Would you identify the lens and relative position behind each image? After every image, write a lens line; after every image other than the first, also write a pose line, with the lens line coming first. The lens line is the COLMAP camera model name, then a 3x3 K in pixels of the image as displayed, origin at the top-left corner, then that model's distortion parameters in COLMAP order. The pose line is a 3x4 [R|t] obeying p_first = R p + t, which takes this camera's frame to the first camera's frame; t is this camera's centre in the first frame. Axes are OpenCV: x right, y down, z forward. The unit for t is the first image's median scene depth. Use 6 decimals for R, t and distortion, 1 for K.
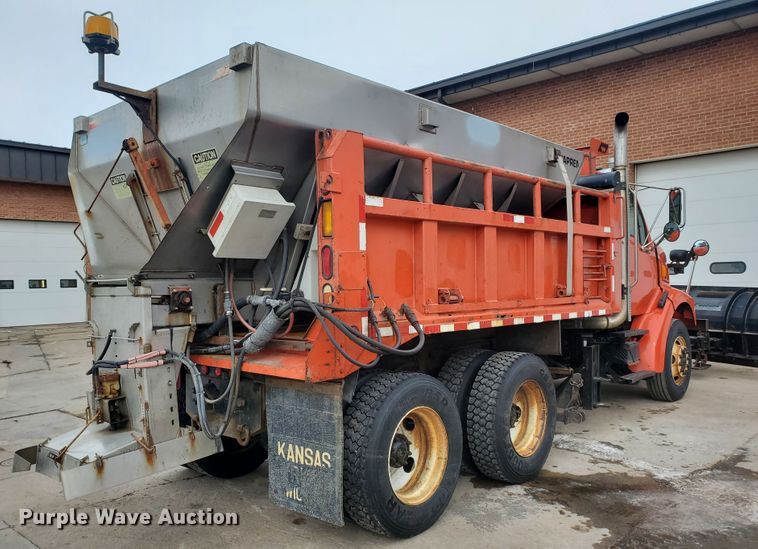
lens RADIAL K [[620.6, 0, 362.3], [0, 620.6, 302.0], [0, 0, 1]] dist [0.076149, -0.050946]
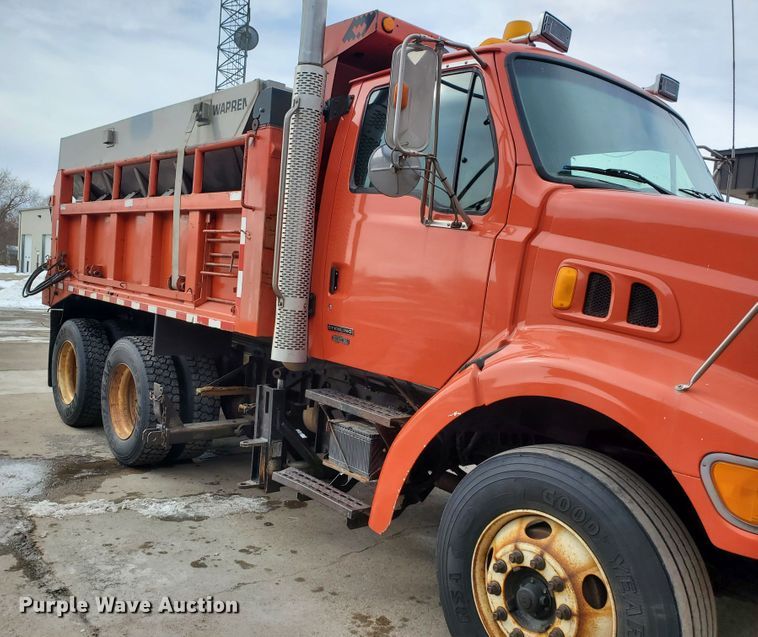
lens RADIAL K [[703.7, 0, 375.7], [0, 703.7, 316.5], [0, 0, 1]] dist [0.049770, 0.000000]
pose [[-0.135970, 0.064890, -0.988586, 1.460555], [-0.108258, 0.990904, 0.079932, -0.092158], [0.984780, 0.117891, -0.127709, 1.682204]]
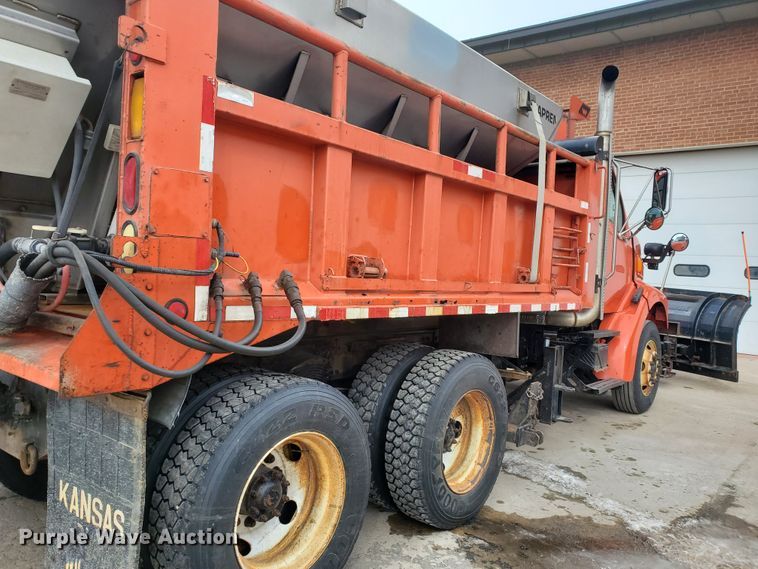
lens RADIAL K [[597.4, 0, 365.8], [0, 597.4, 286.9], [0, 0, 1]] dist [0.038457, -0.000739]
pose [[0.996132, 0.068536, 0.054988, 0.099628], [-0.068738, 0.997633, 0.001778, 0.010703], [-0.054736, -0.005551, 0.998485, 0.324804]]
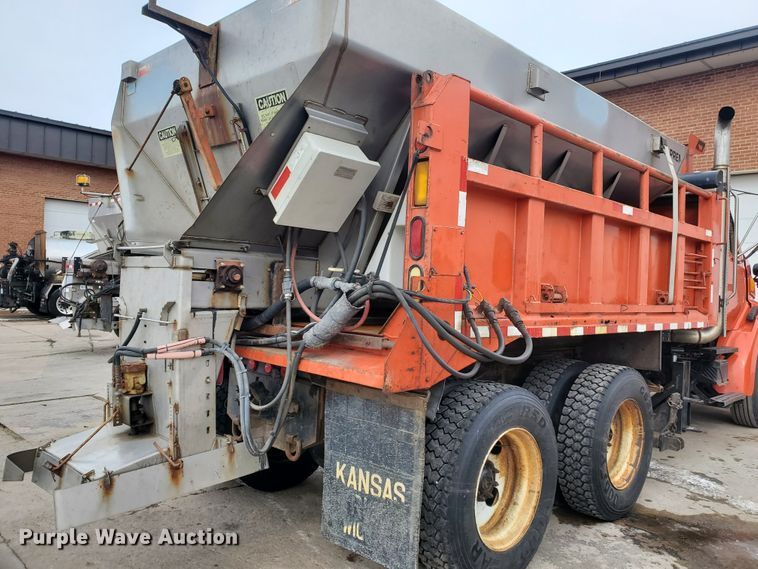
lens RADIAL K [[597.4, 0, 400.8], [0, 597.4, 276.8], [0, 0, 1]] dist [0.038457, -0.000739]
pose [[0.998209, 0.058963, -0.010148, -0.049983], [-0.059345, 0.997325, -0.042670, 0.013467], [0.007605, 0.043196, 0.999038, 0.185758]]
